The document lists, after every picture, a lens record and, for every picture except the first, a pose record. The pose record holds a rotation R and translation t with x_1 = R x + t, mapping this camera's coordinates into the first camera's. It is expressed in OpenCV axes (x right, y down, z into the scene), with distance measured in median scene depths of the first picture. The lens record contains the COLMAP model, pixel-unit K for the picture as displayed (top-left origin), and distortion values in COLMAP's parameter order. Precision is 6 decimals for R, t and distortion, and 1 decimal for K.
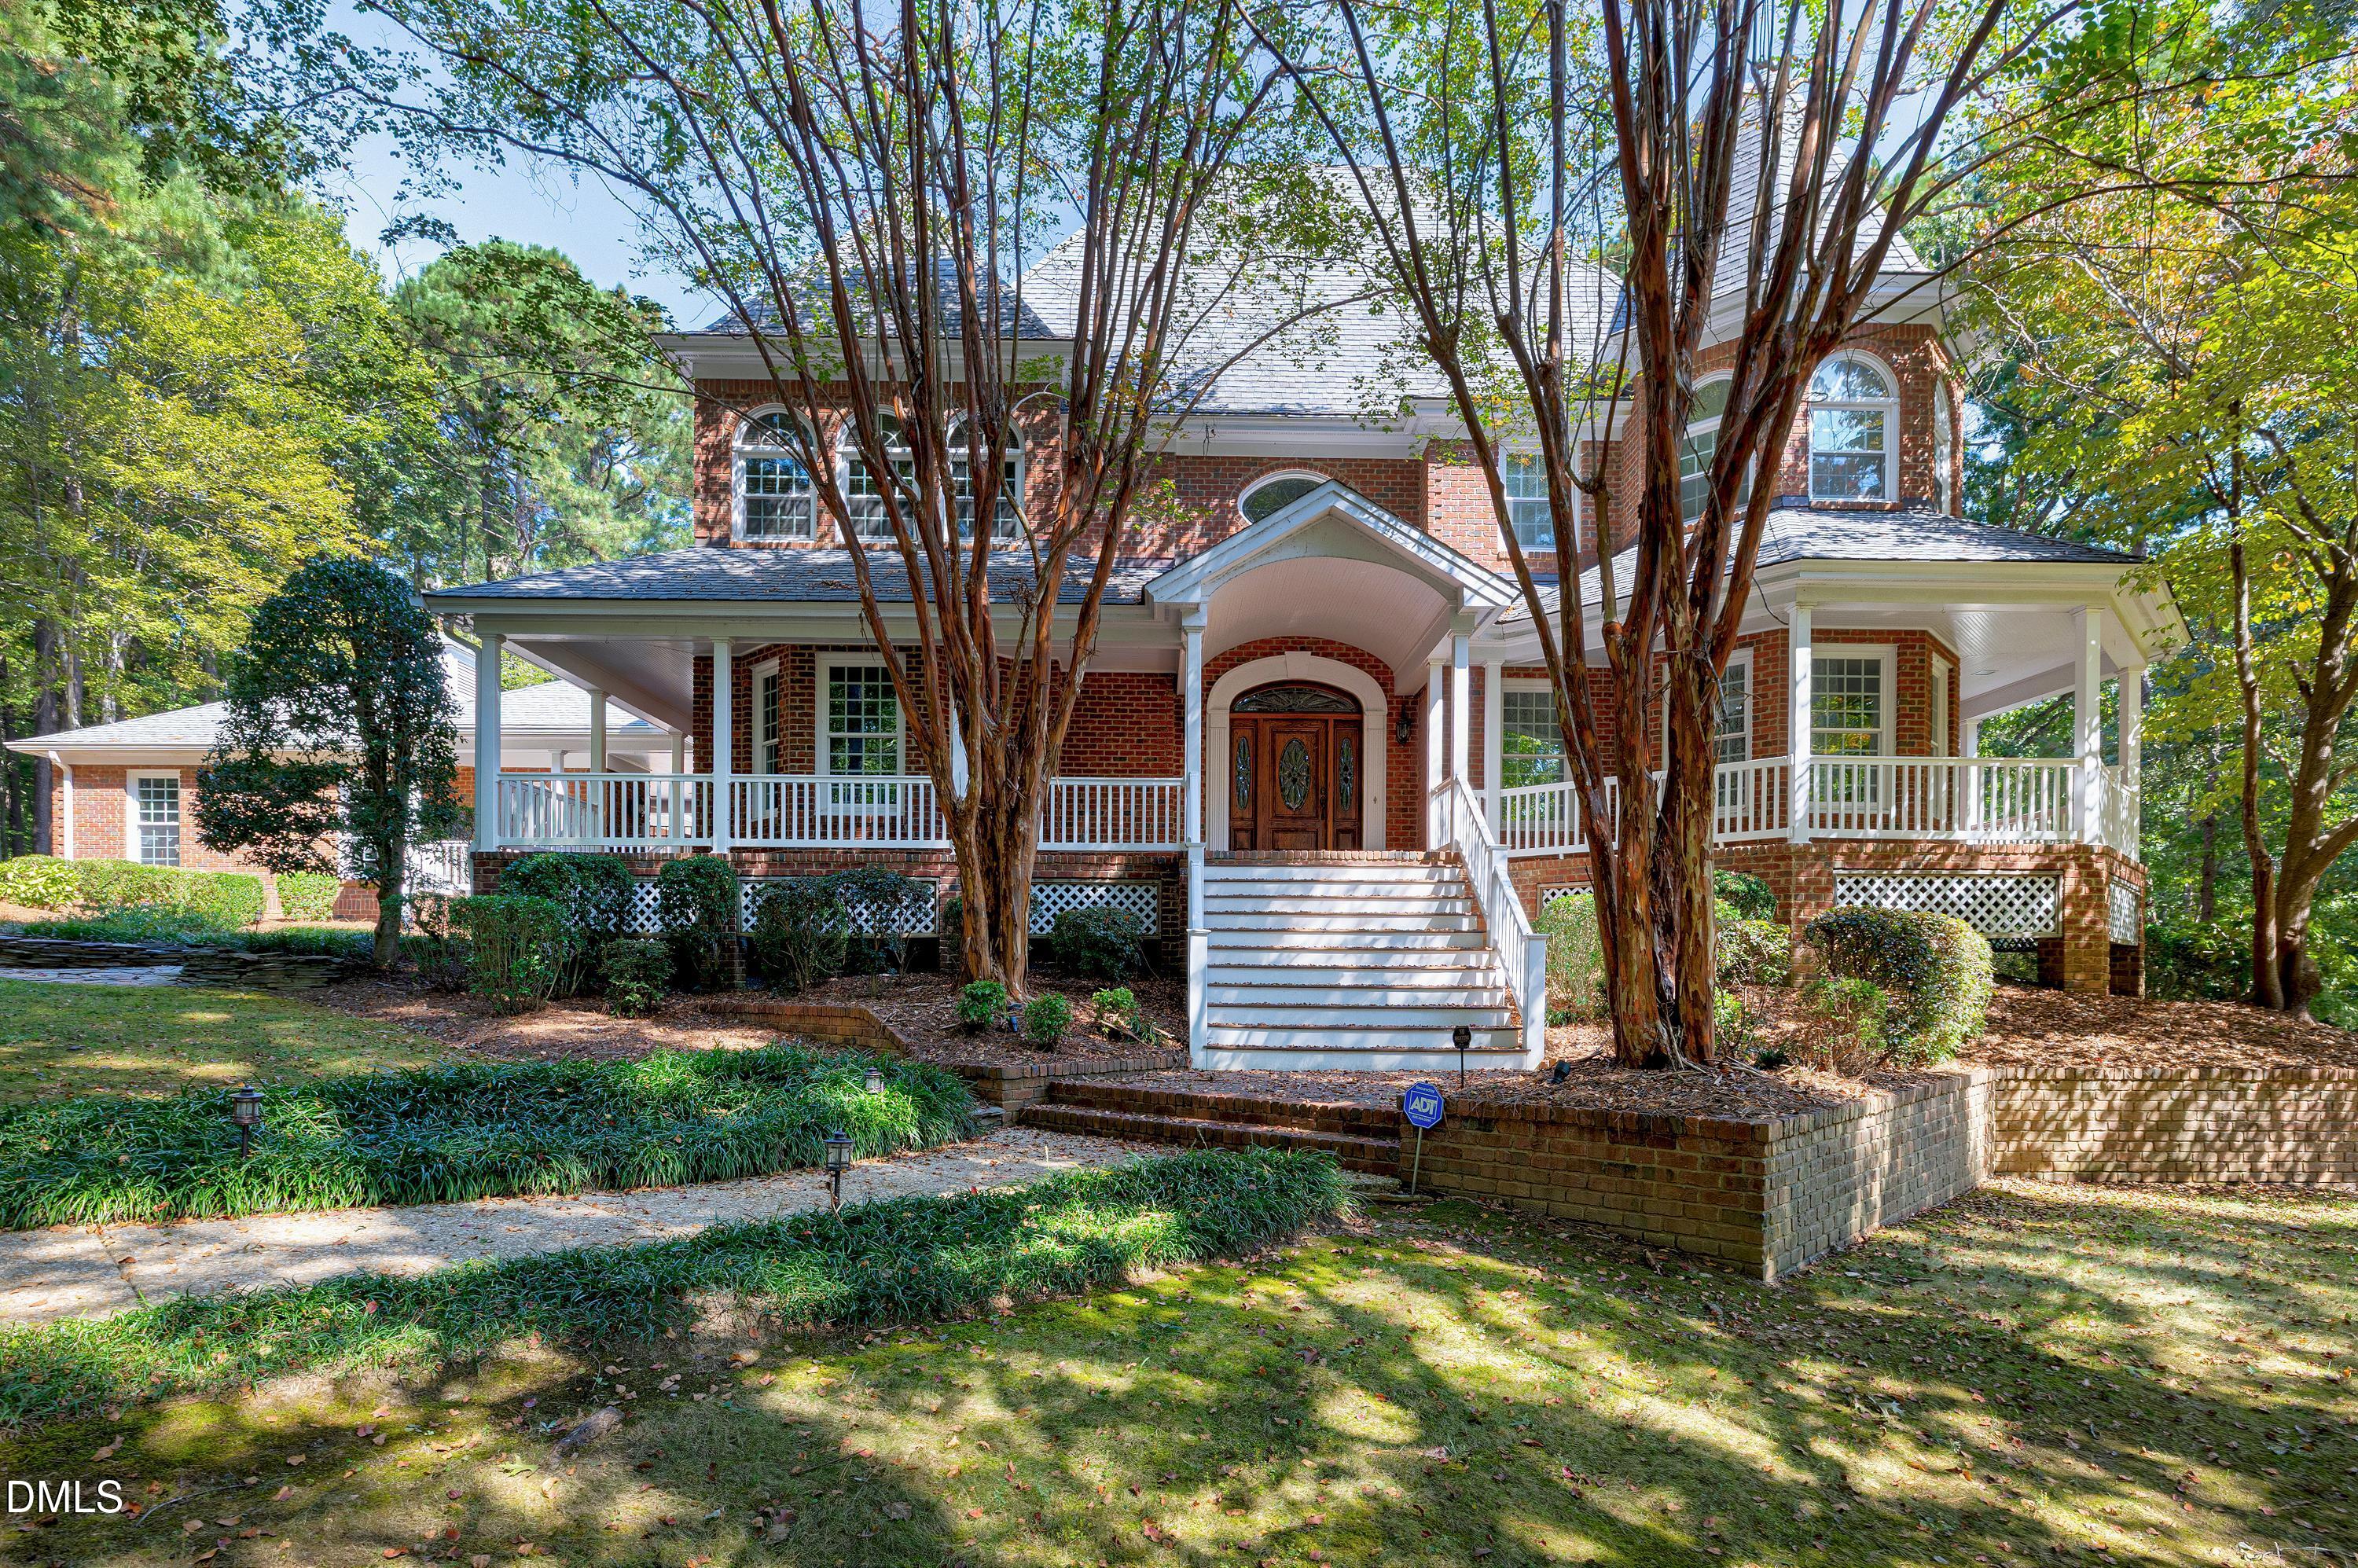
lens RADIAL K [[1288.8, 0, 1187.1], [0, 1288.8, 979.2], [0, 0, 1]] dist [-0.005529, 0.000314]
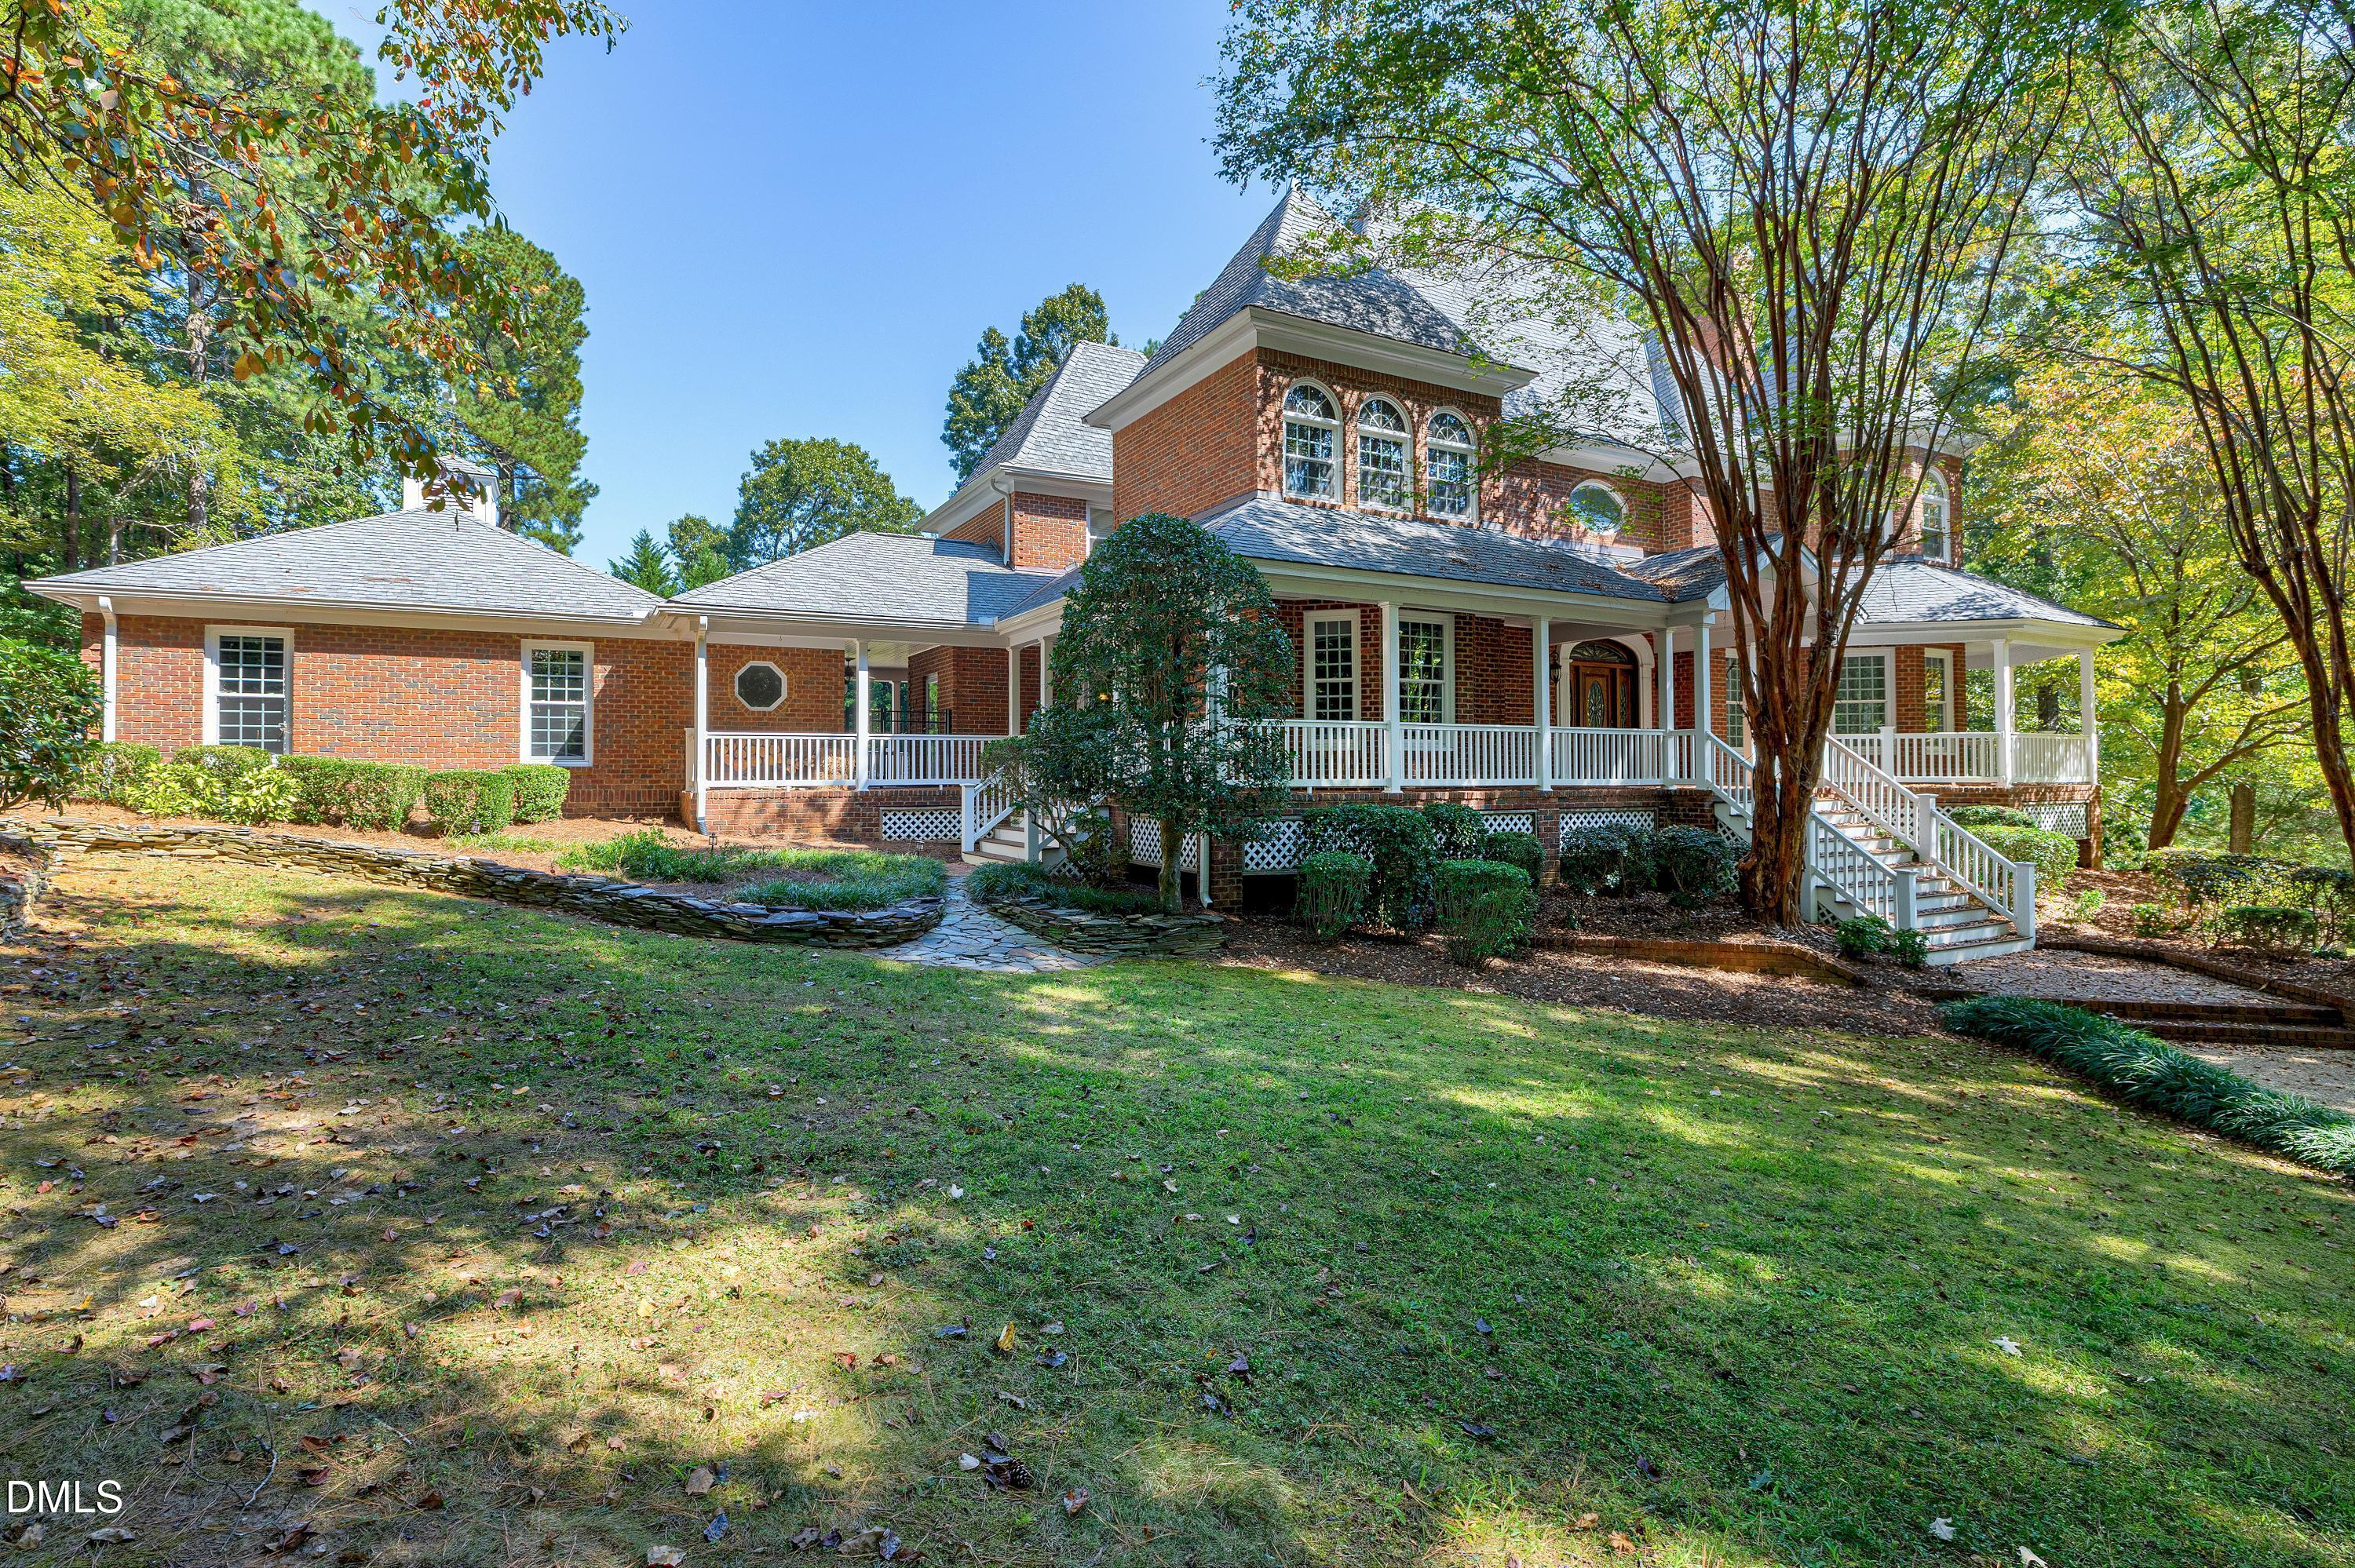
lens RADIAL K [[1161.5, 0, 1178.0], [0, 1161.5, 741.2], [0, 0, 1]] dist [0.001072, -0.000107]
pose [[0.891534, 0.007536, 0.452891, -1.133300], [0.003526, 0.999716, -0.023577, -0.136967], [-0.452940, 0.022617, 0.891254, 0.222404]]
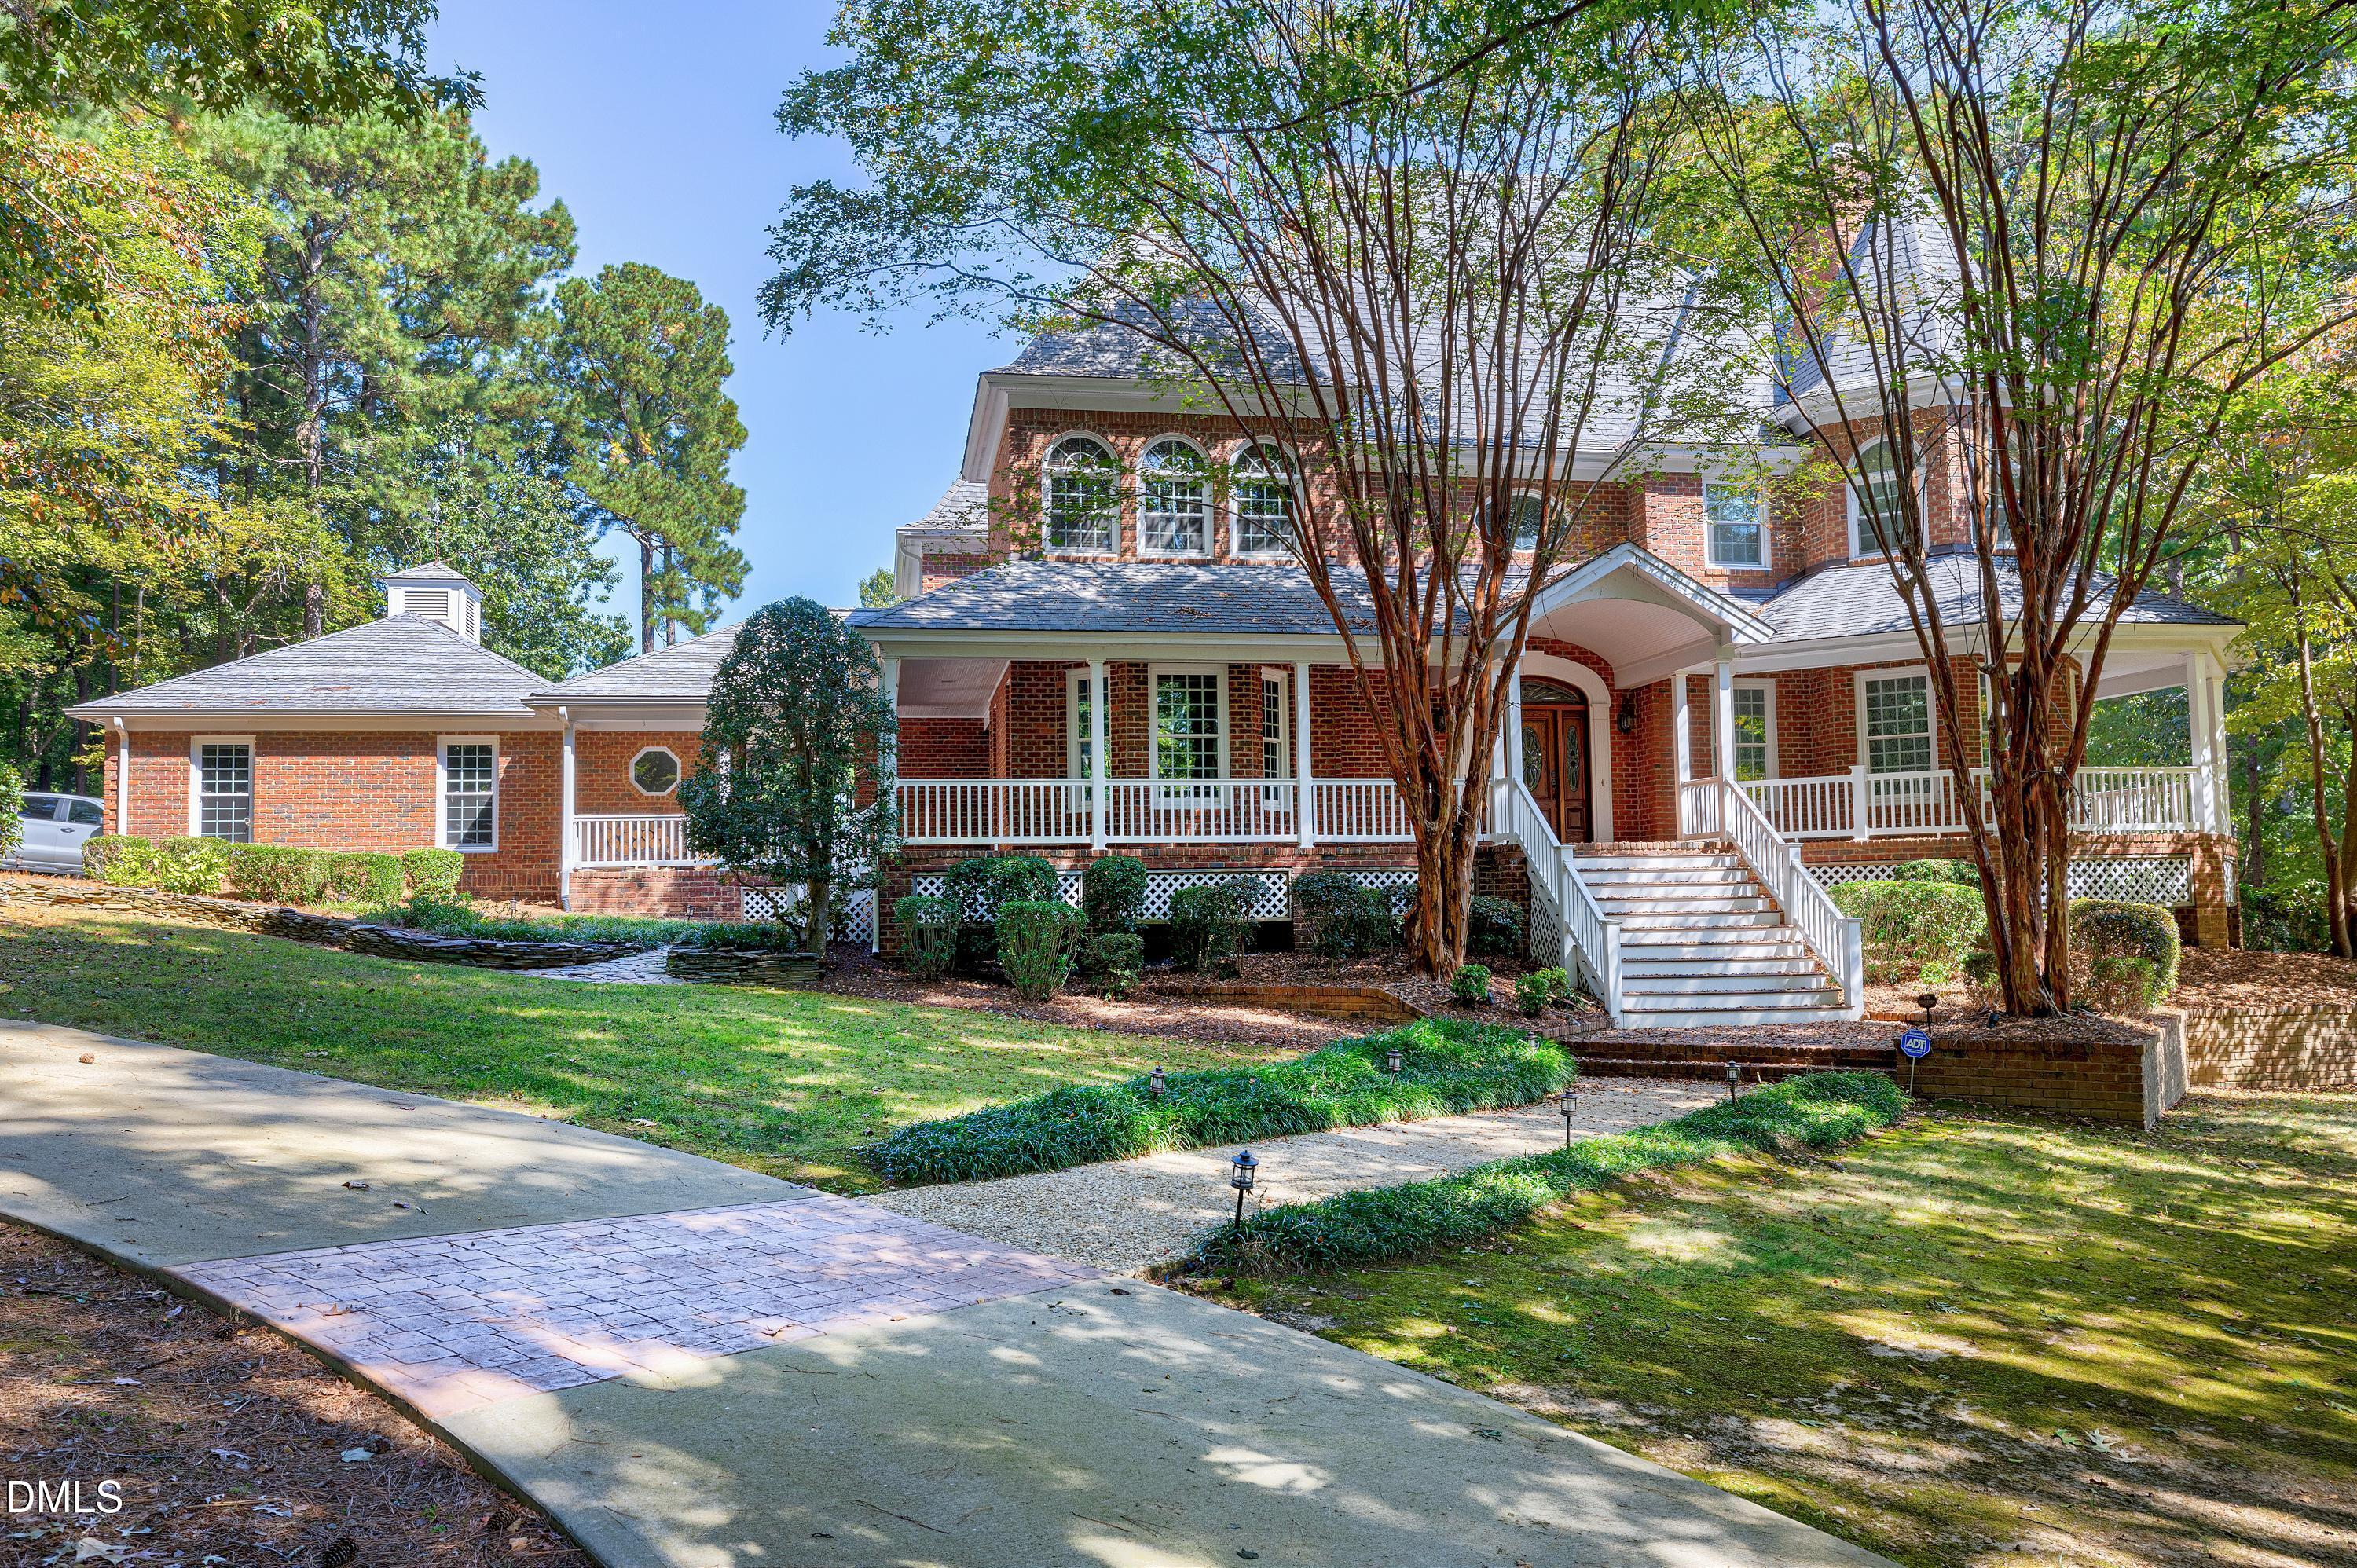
lens RADIAL K [[1779.0, 0, 1175.1], [0, 1779.0, 787.0], [0, 0, 1]] dist [-0.004630, -0.009386]
pose [[0.988882, -0.010164, 0.148357, -0.591592], [0.020336, 0.997532, -0.067208, -0.052385], [-0.147307, 0.069478, 0.986648, -0.612365]]
